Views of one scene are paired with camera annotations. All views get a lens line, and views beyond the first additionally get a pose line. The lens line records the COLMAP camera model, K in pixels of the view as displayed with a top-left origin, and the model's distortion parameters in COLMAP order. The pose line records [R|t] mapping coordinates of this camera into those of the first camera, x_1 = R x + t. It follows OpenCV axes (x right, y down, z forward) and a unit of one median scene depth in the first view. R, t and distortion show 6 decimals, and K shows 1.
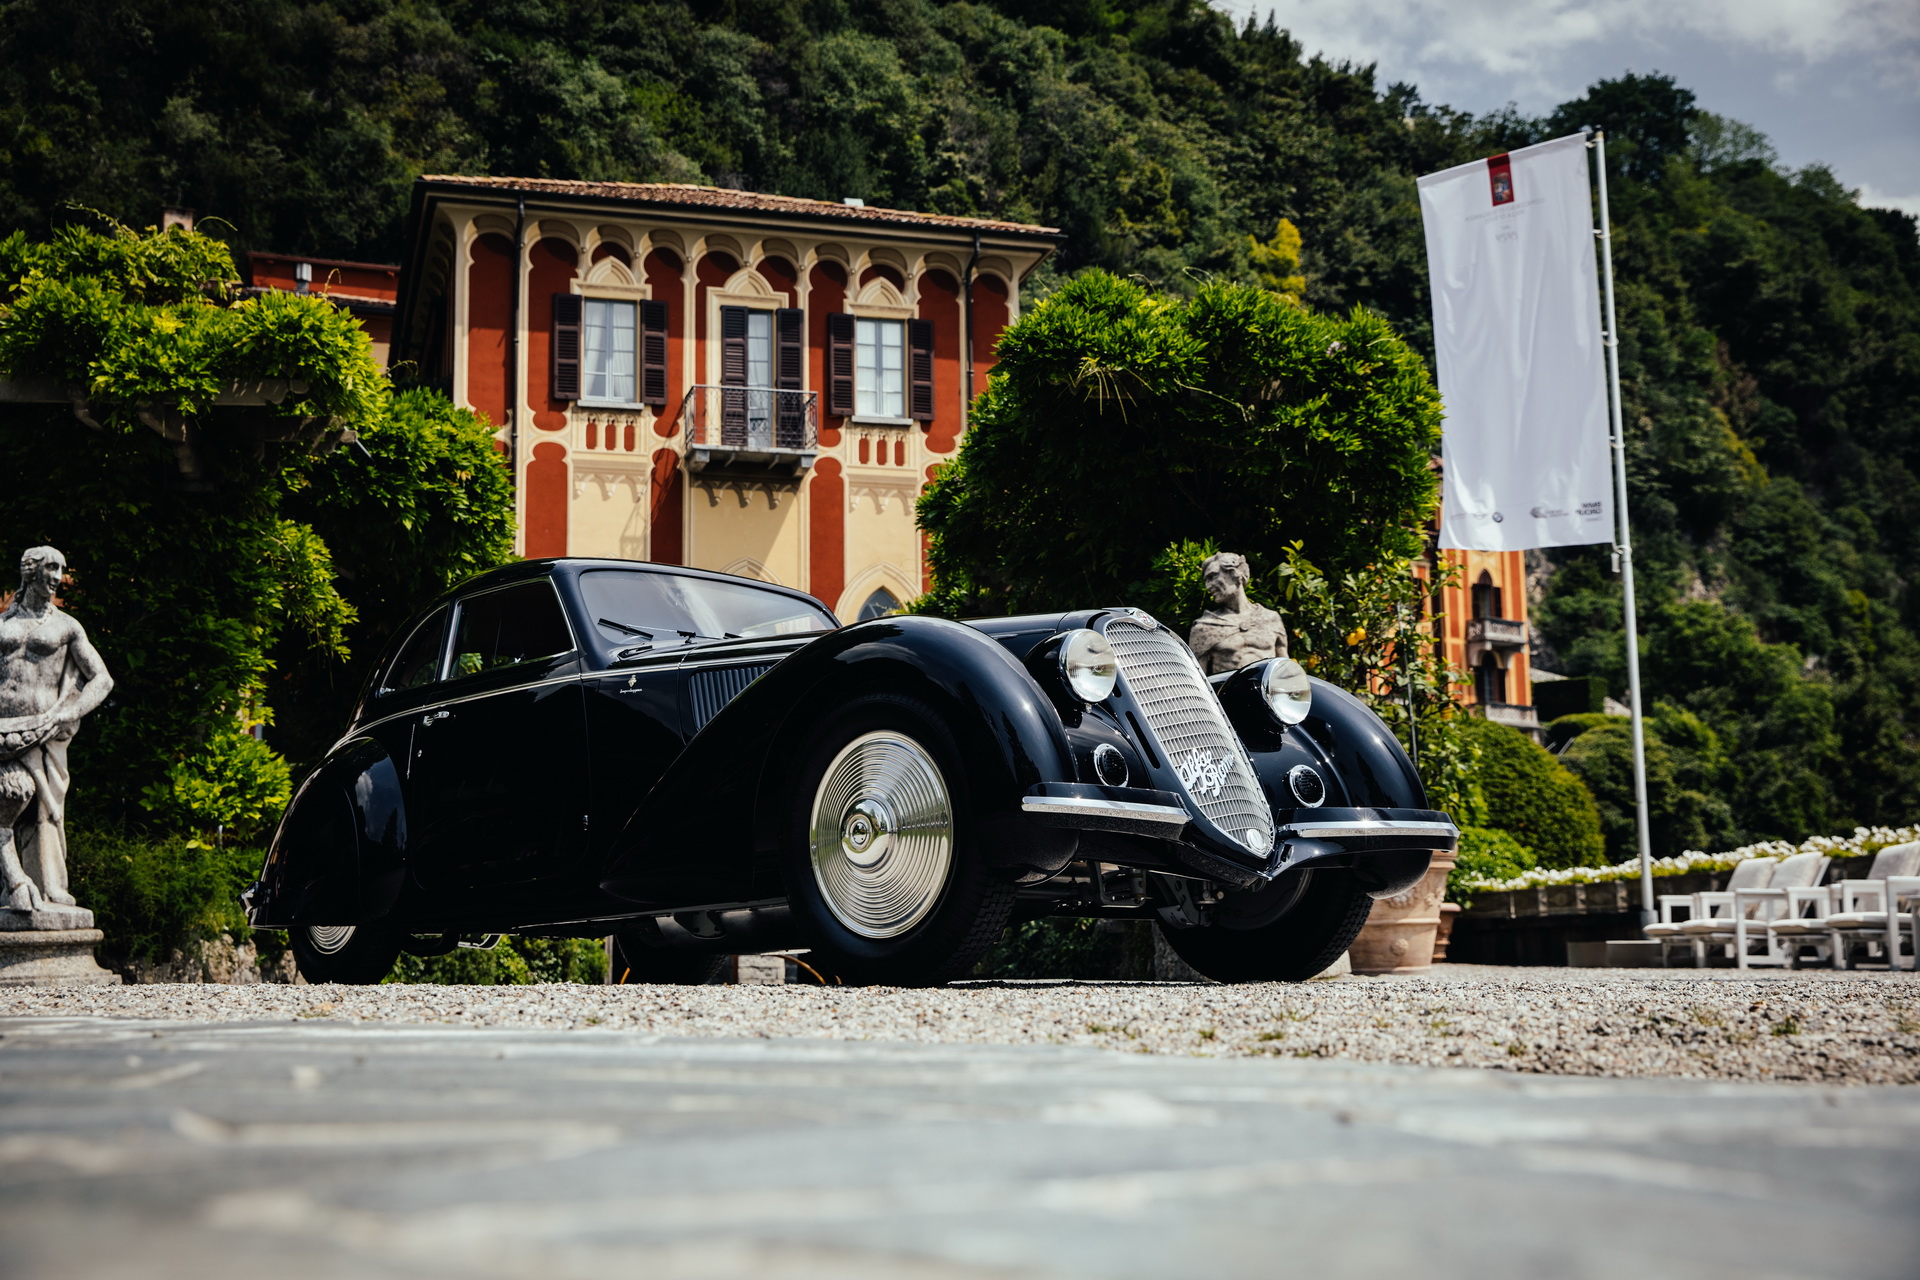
lens RADIAL K [[2154.9, 0, 956.9], [0, 2154.9, 690.5], [0, 0, 1]] dist [-0.016681, 0.204100]
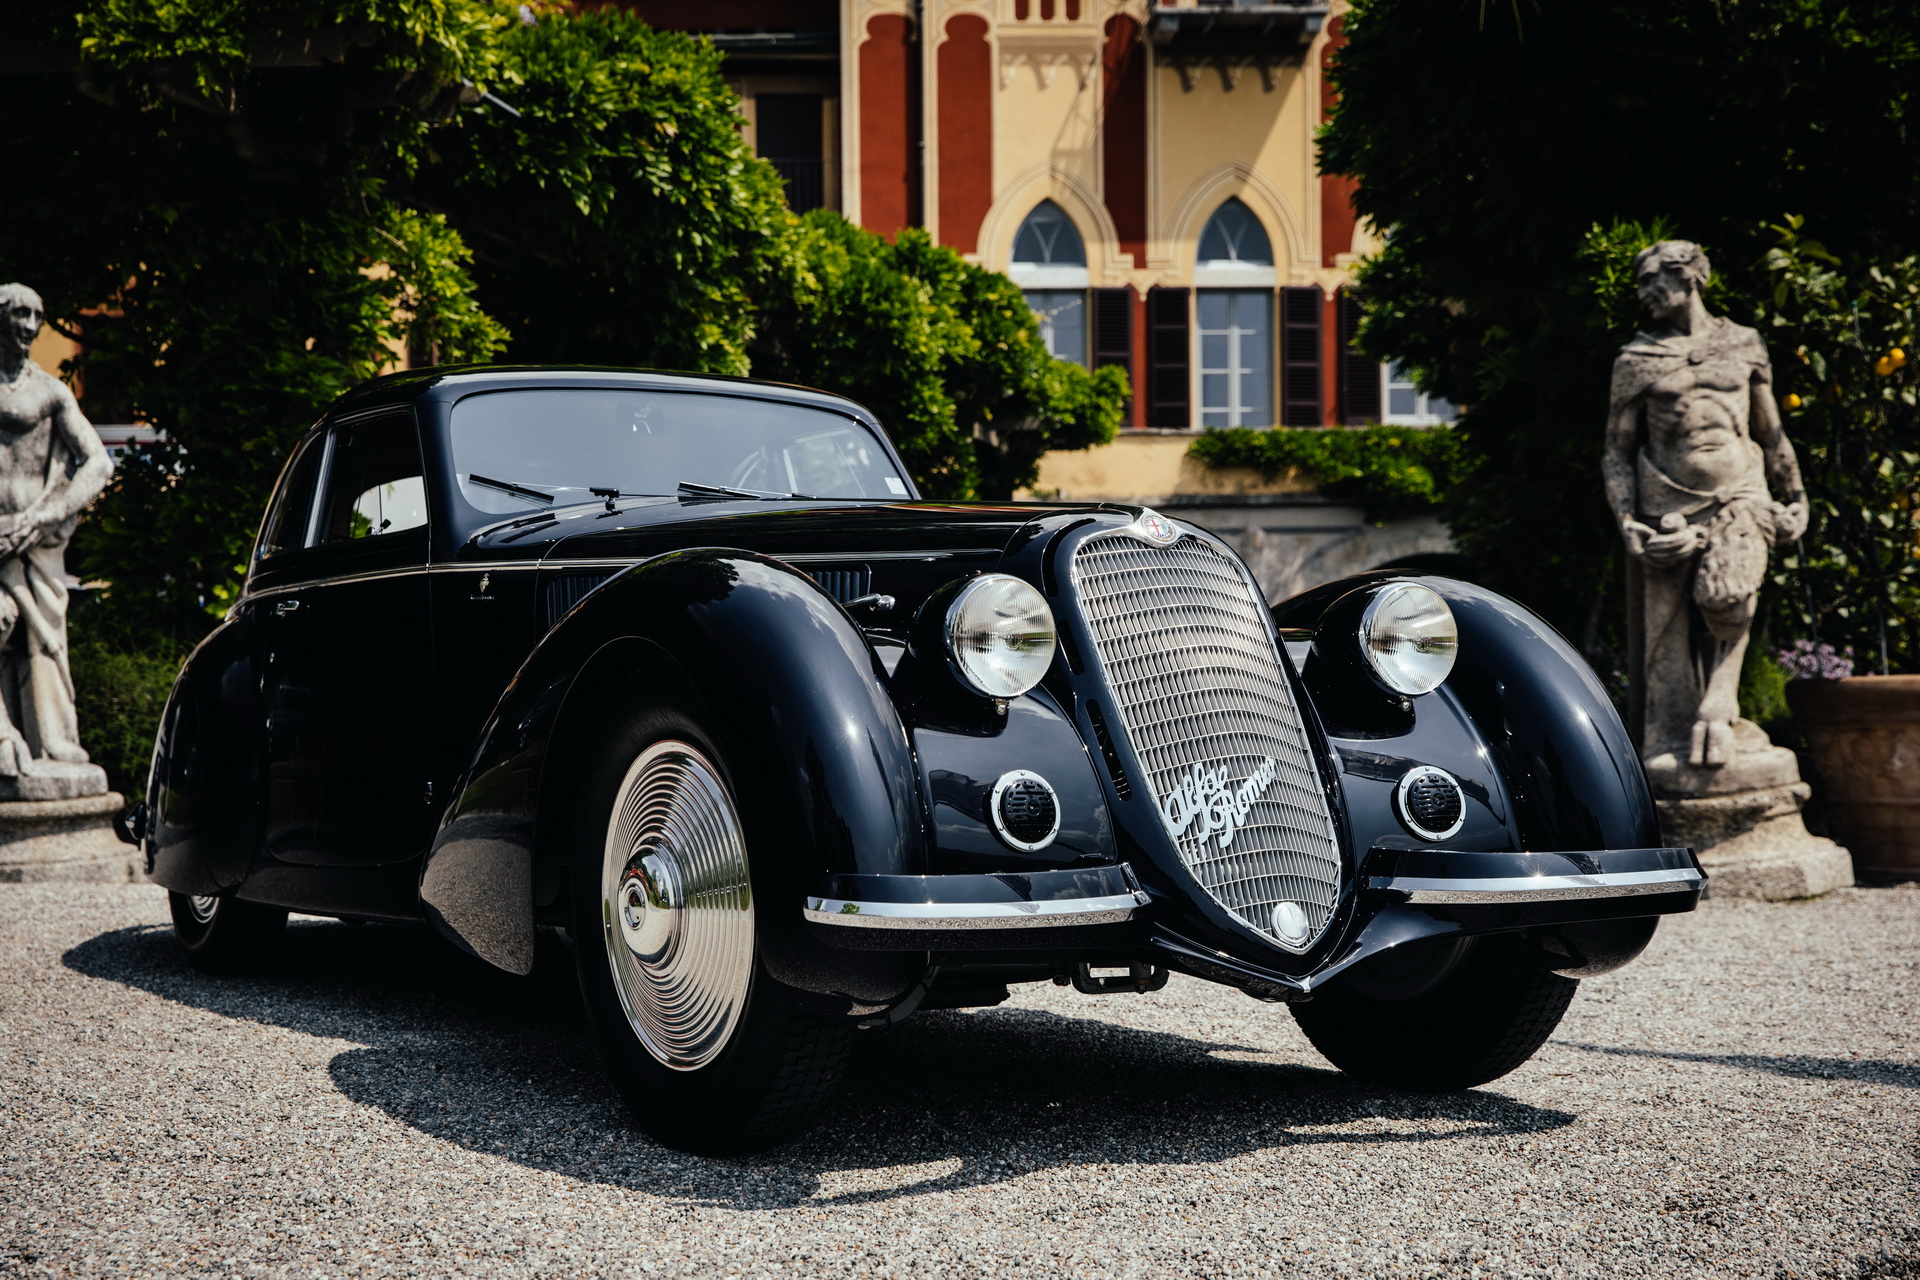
lens RADIAL K [[2782.2, 0, 964.9], [0, 2782.2, 675.3], [0, 0, 1]] dist [0.124314, 0.063229]
pose [[0.974858, 0.006203, -0.222742, 0.028403], [0.023129, 0.991396, 0.128834, -0.012889], [0.221625, -0.130747, 0.966327, 0.029668]]
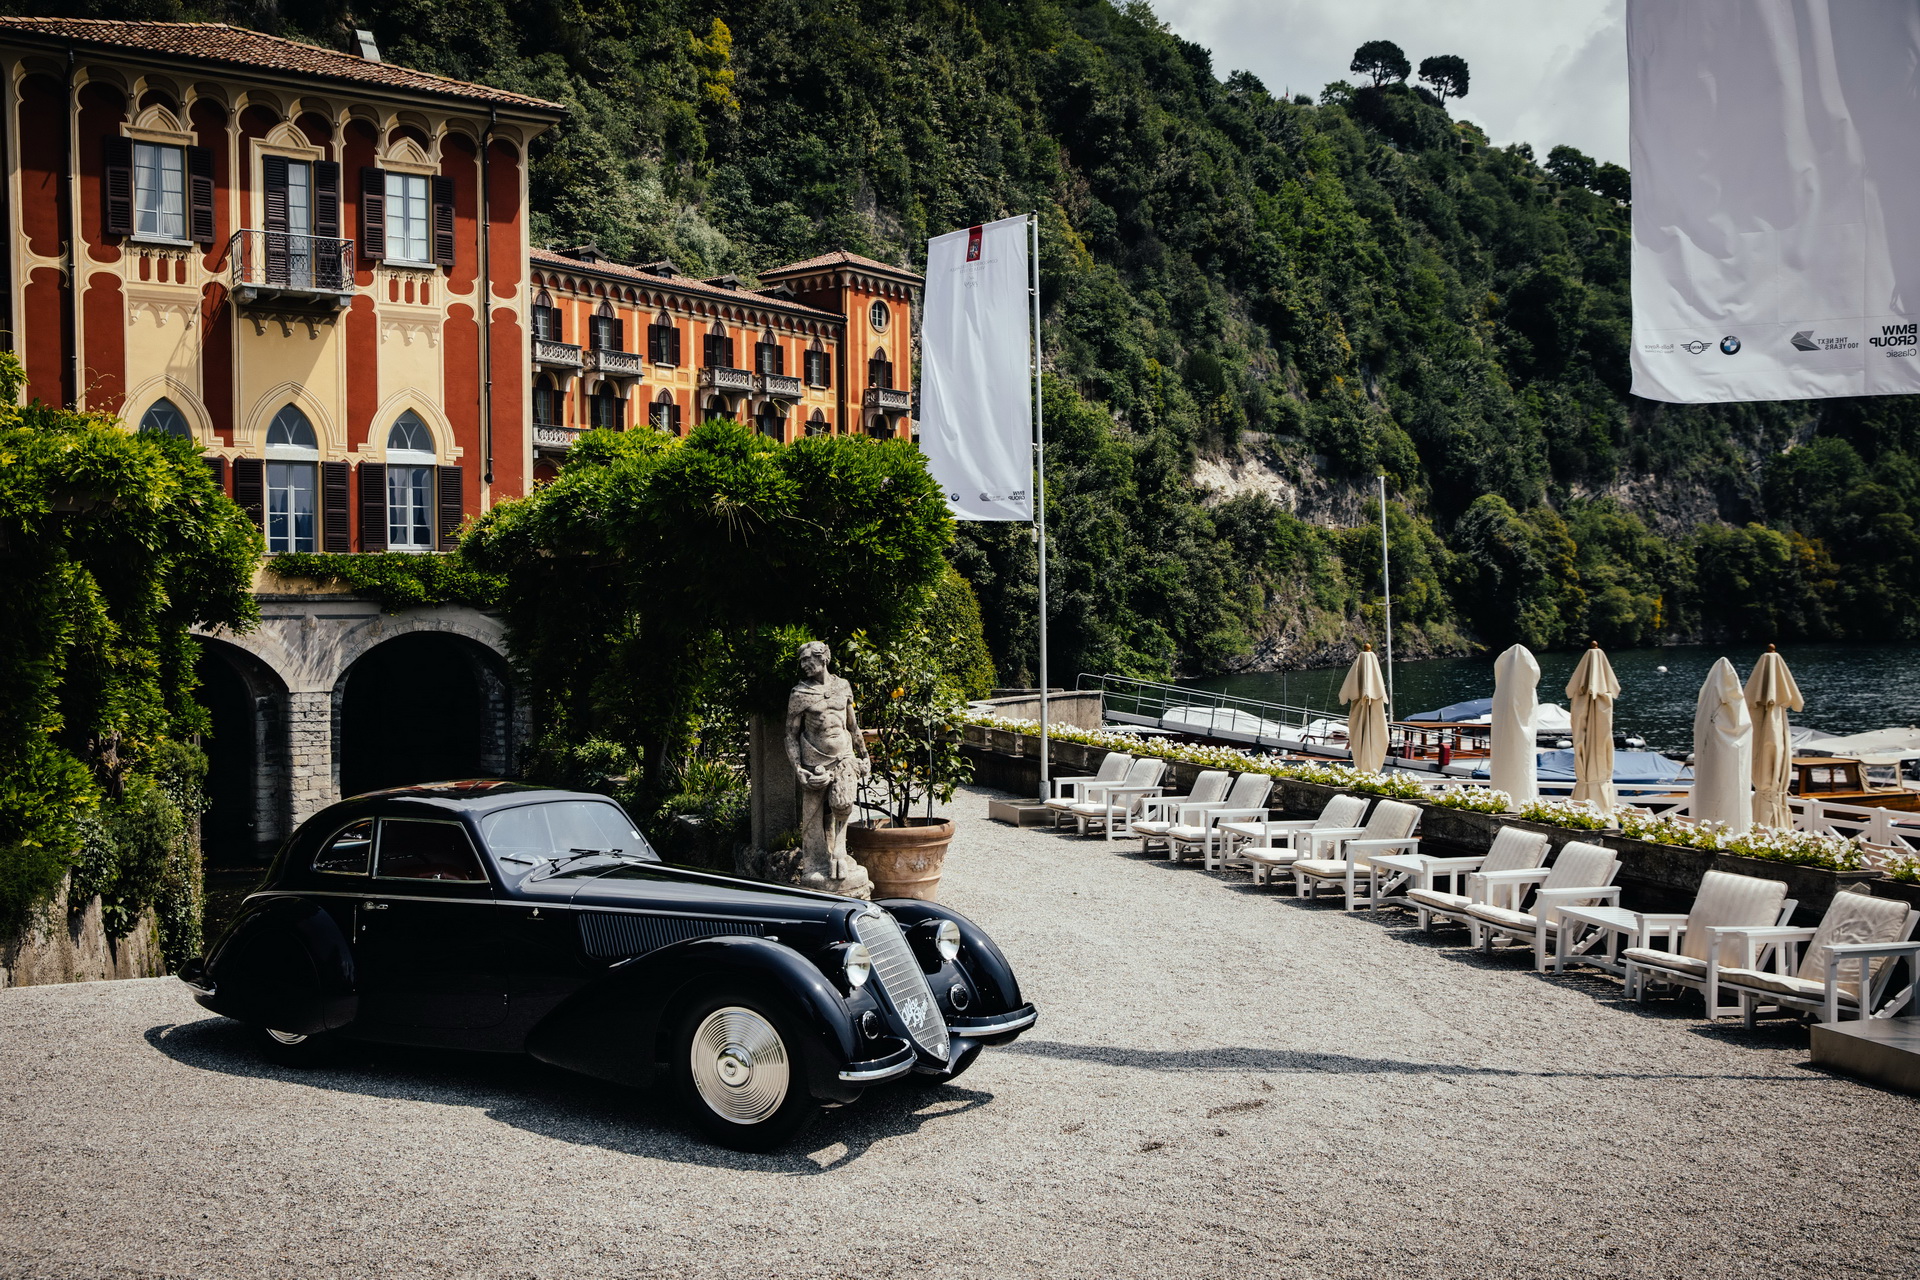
lens RADIAL K [[1806.3, 0, 962.0], [0, 1806.3, 708.2], [0, 0, 1]] dist [-0.043773, 0.090849]
pose [[0.956340, -0.005784, 0.292201, -0.036538], [-0.042333, 0.986518, 0.158080, -0.057818], [-0.289176, -0.163548, 0.943202, -0.049509]]
